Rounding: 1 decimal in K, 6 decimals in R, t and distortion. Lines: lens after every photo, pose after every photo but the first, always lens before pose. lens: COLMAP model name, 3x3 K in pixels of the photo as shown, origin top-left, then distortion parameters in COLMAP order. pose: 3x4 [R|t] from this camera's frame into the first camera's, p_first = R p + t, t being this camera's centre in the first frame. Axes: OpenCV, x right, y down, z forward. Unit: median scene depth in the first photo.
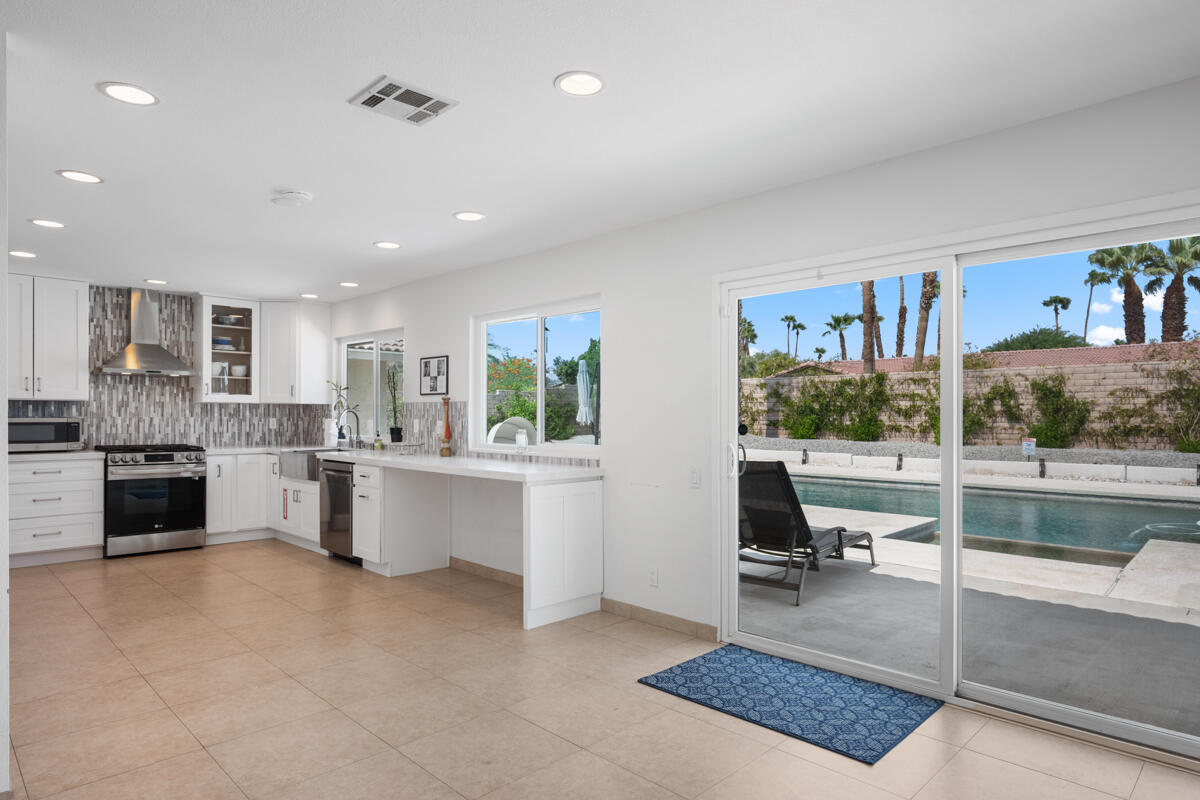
lens RADIAL K [[690.3, 0, 604.2], [0, 690.3, 417.6], [0, 0, 1]] dist [-0.006390, 0.002509]
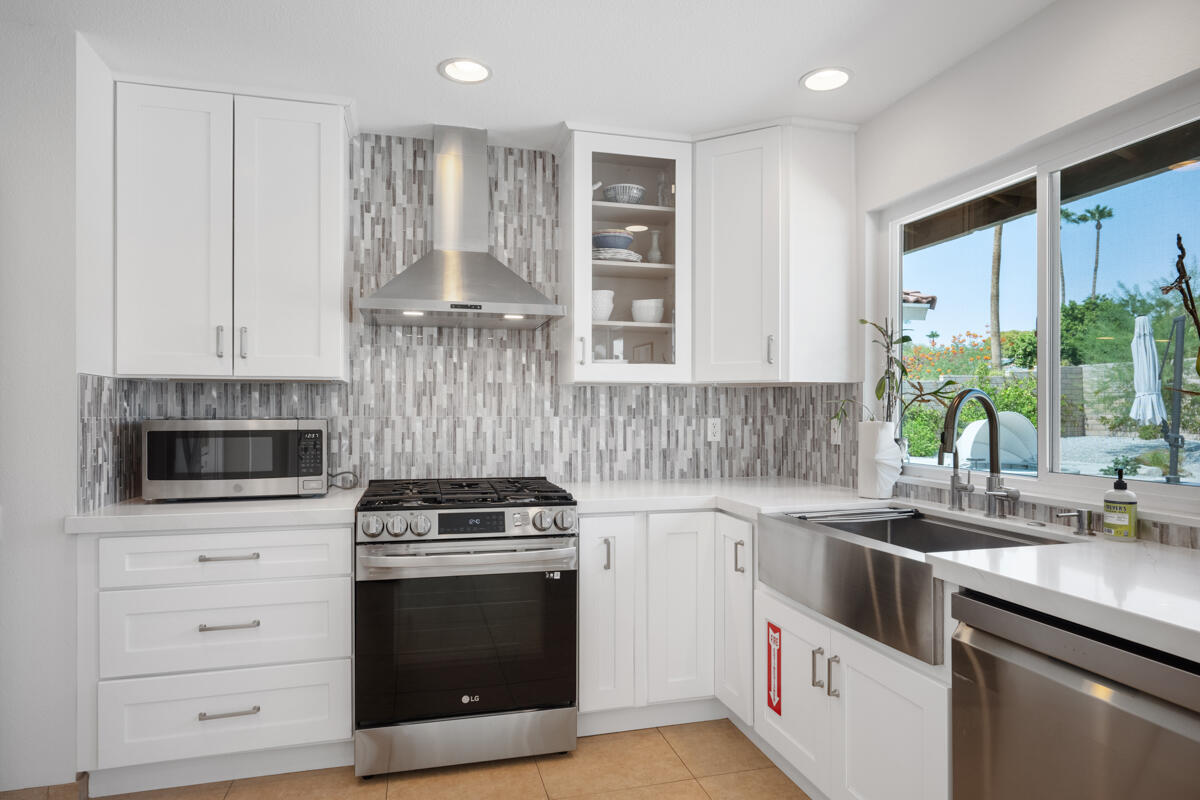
lens RADIAL K [[686.9, 0, 603.5], [0, 686.9, 412.8], [0, 0, 1]] dist [-0.007974, -0.000203]
pose [[0.865655, -0.002714, -0.500634, -0.345084], [0.002885, 0.999996, -0.000431, -0.002799], [0.500633, -0.001071, 0.865659, 0.624479]]
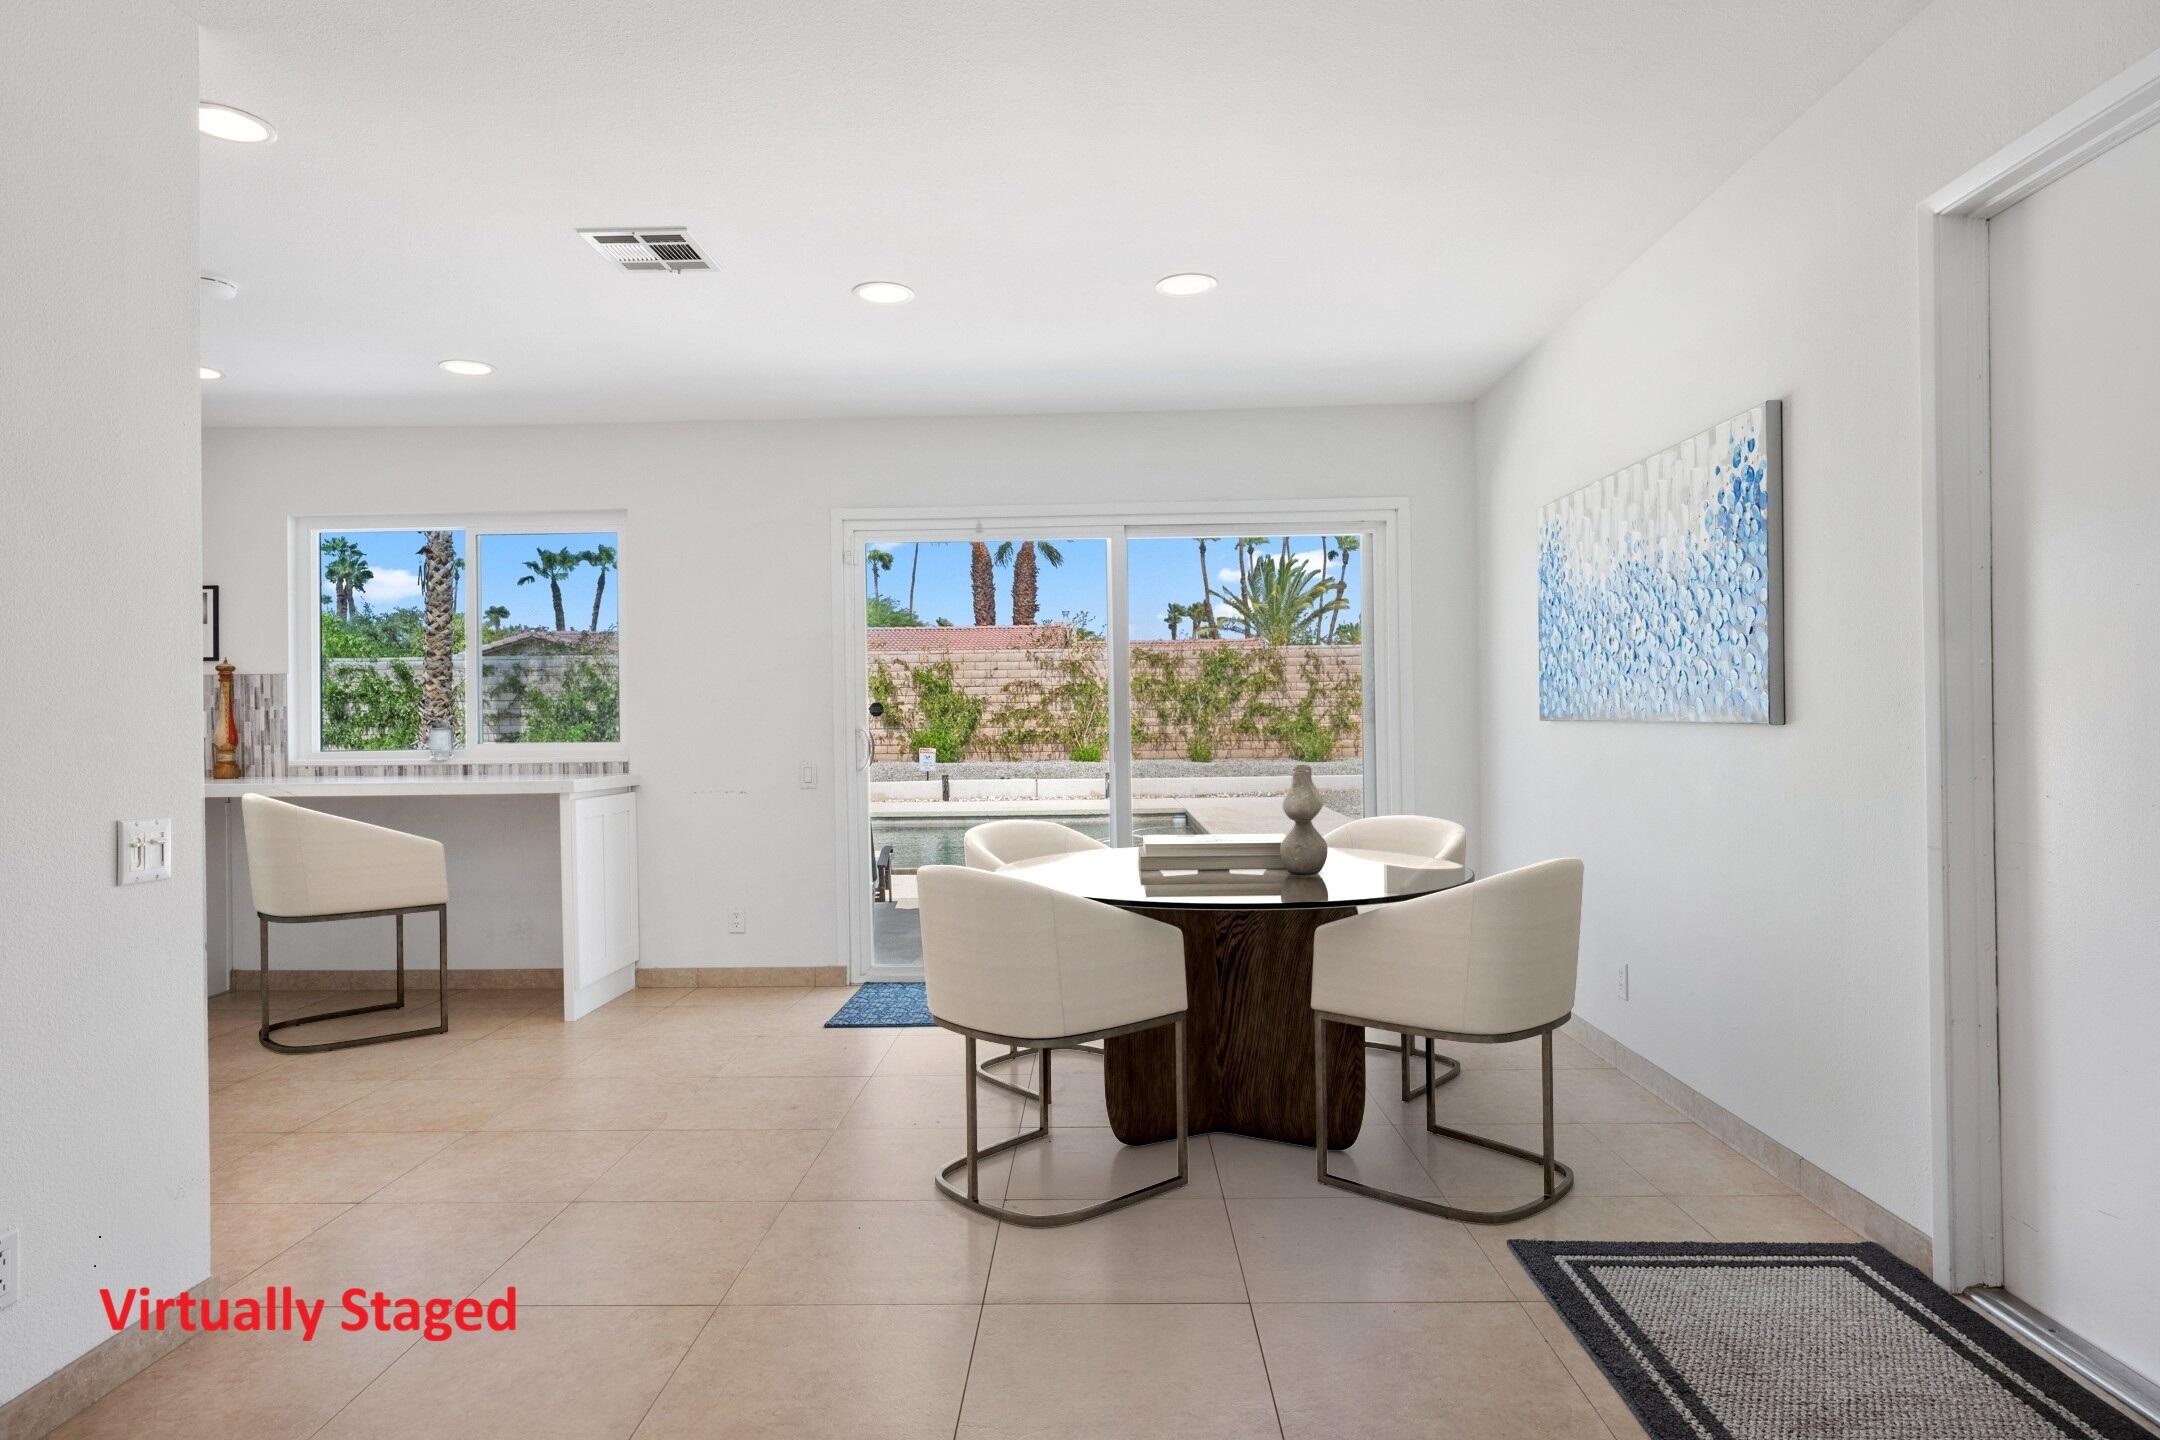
lens RADIAL K [[1224.9, 0, 1078.1], [0, 1224.9, 727.9], [0, 0, 1]] dist [-0.003898, -0.000465]
pose [[0.724826, -0.011485, 0.688836, -0.324790], [0.016030, 0.999871, -0.000196, 0.022946], [-0.688745, 0.011184, 0.724917, -0.096238]]
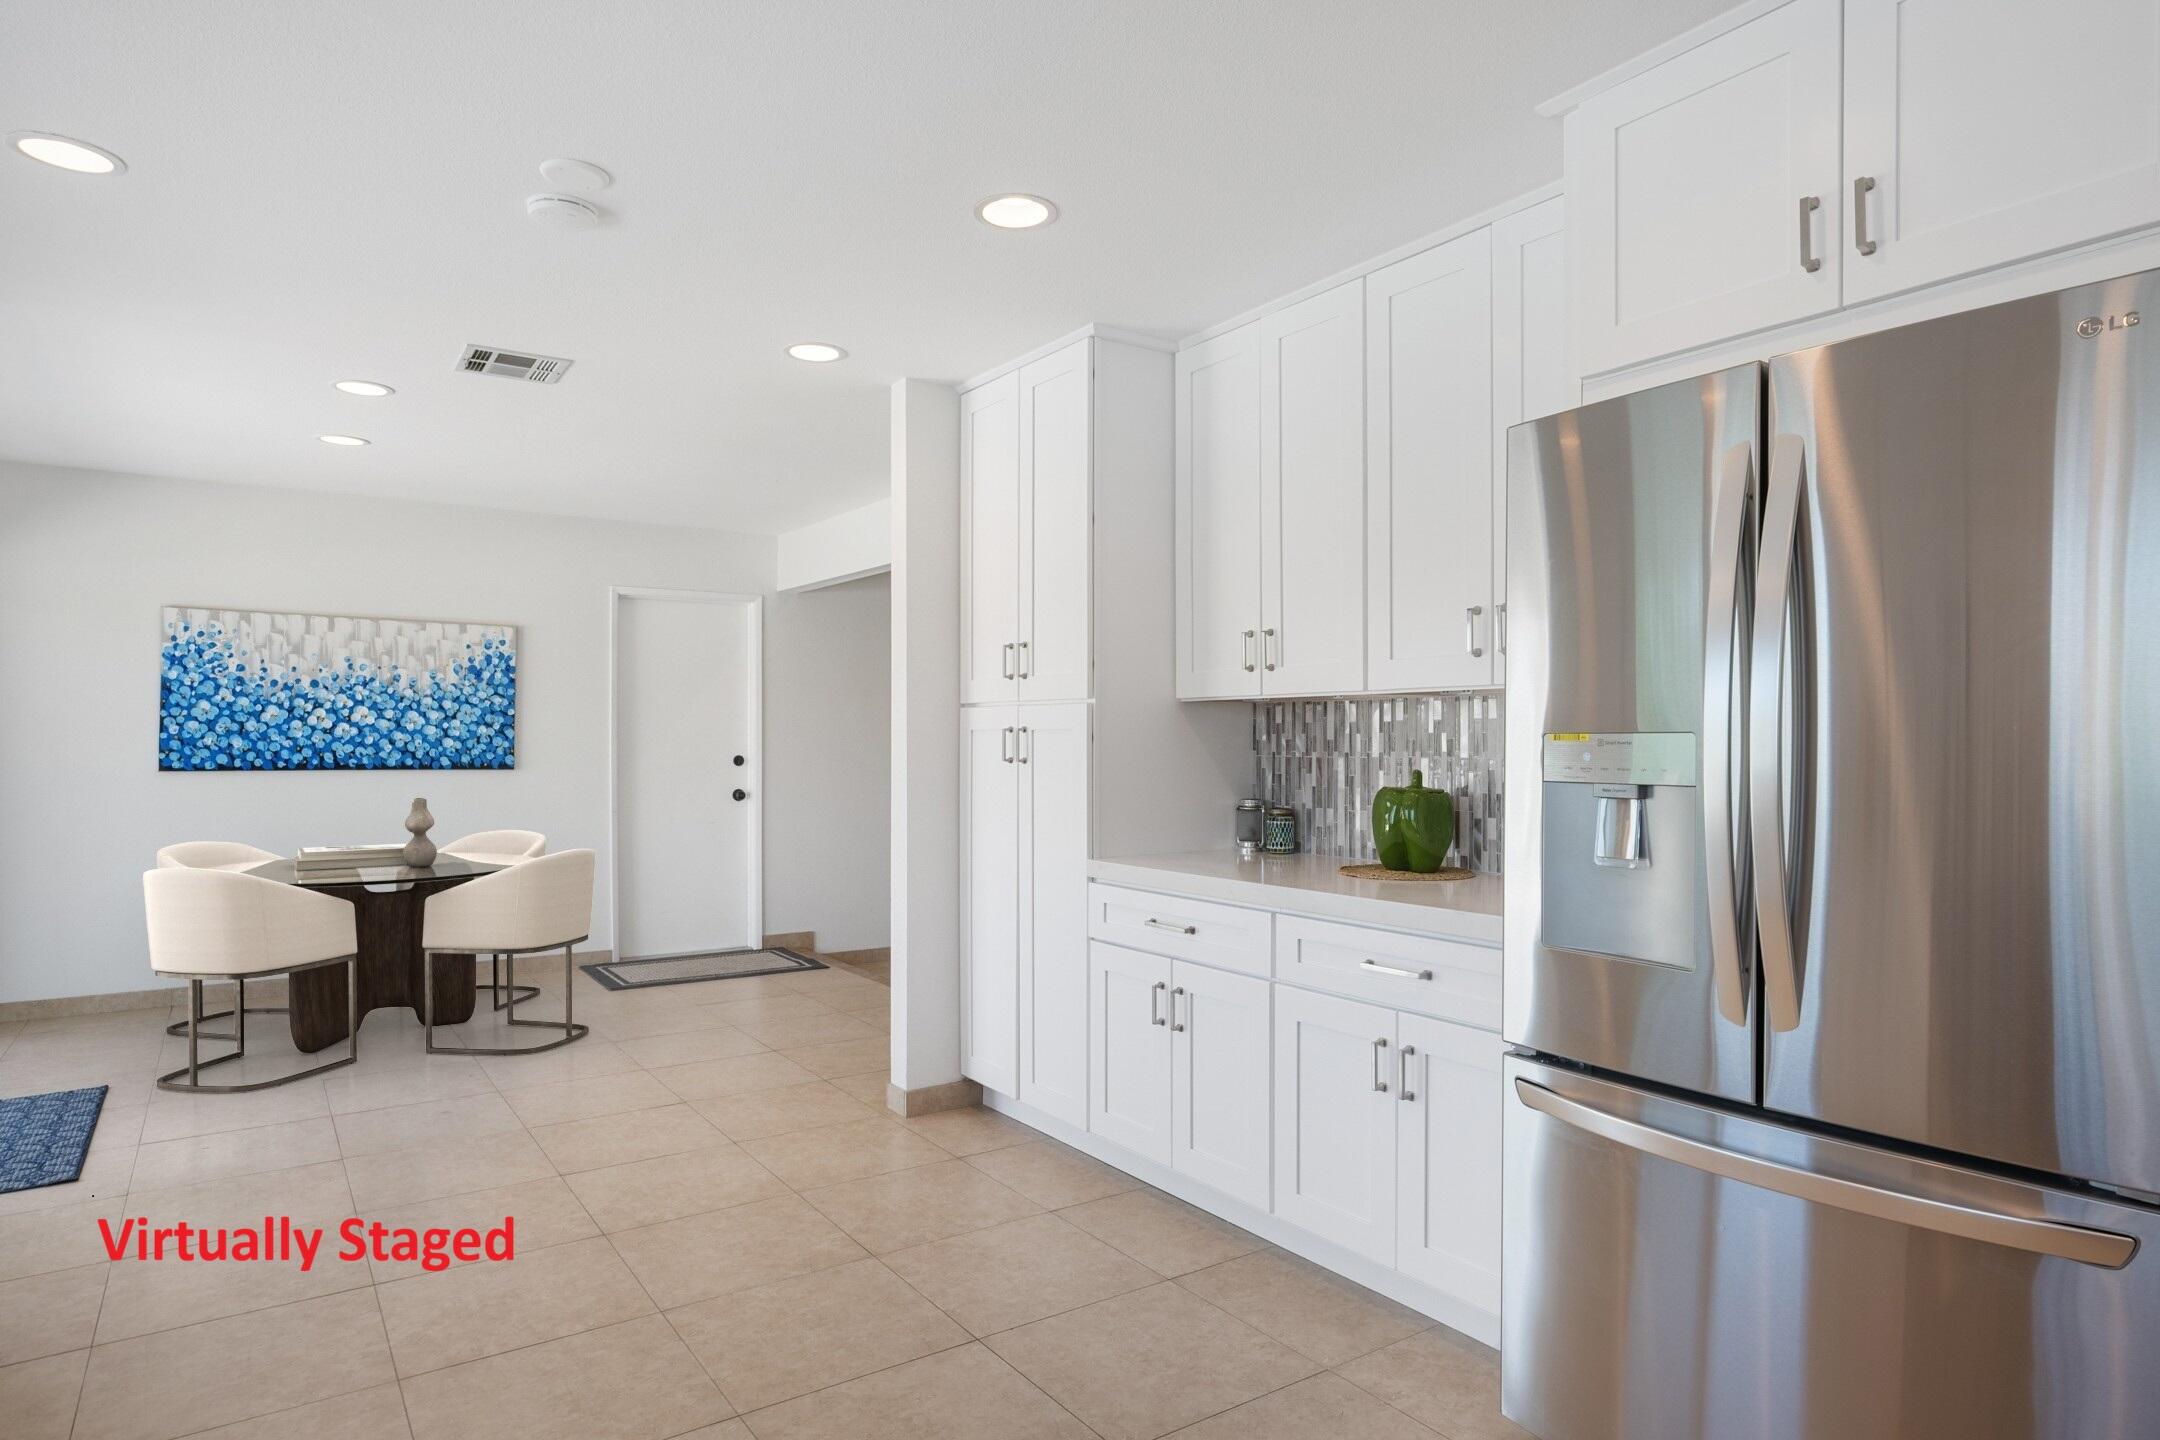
lens RADIAL K [[1236.5, 0, 1086.2], [0, 1236.5, 743.1], [0, 0, 1]] dist [-0.007974, -0.000203]
pose [[-0.983075, -0.002261, 0.183190, -0.471971], [-0.000600, 0.999958, 0.009125, -0.003353], [-0.183203, 0.008861, -0.983035, 0.884883]]
